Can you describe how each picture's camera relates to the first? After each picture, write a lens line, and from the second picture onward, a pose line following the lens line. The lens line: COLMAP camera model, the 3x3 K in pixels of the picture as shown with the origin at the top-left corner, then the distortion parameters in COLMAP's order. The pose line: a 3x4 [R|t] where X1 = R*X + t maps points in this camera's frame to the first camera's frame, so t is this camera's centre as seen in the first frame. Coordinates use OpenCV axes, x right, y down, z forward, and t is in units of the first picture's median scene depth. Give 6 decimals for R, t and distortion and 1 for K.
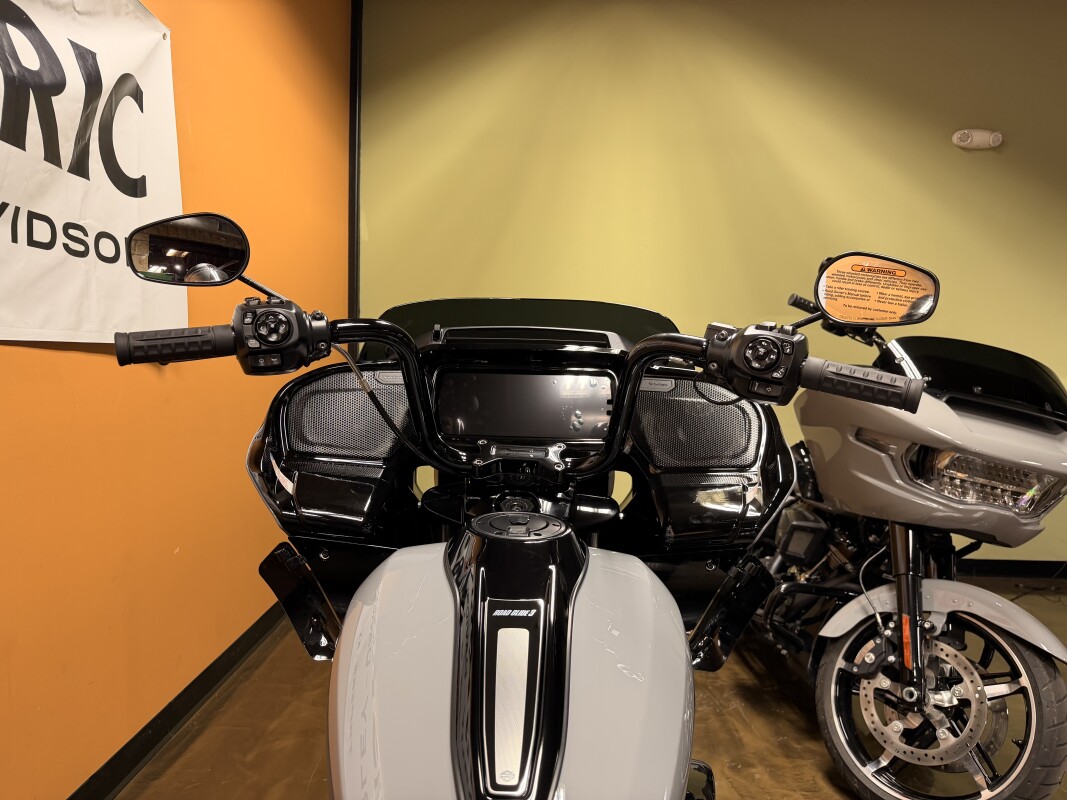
lens RADIAL K [[742.9, 0, 537.1], [0, 742.9, 395.9], [0, 0, 1]] dist [0.006578, -0.006530]
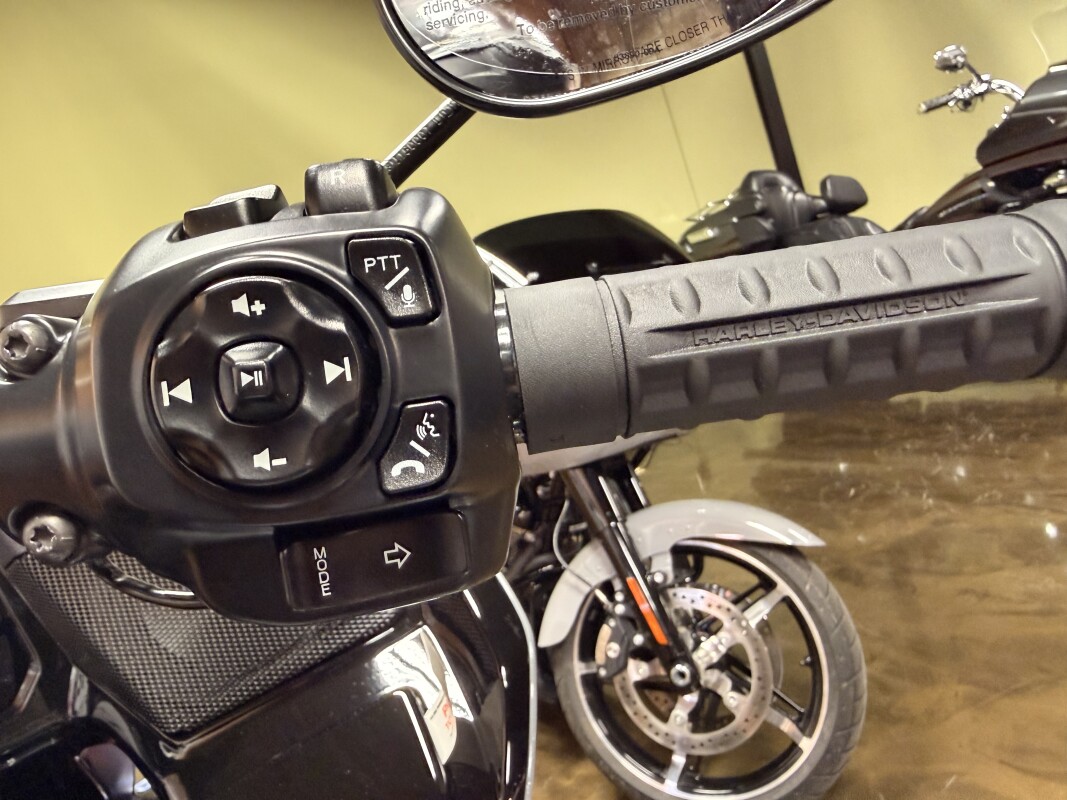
lens RADIAL K [[742.9, 0, 529.9], [0, 742.9, 397.3], [0, 0, 1]] dist [0.006578, -0.006530]
pose [[0.778285, -0.400232, 0.483826, 0.131446], [0.375765, 0.914199, 0.151790, -0.027032], [-0.503065, 0.063669, 0.861900, 0.410495]]
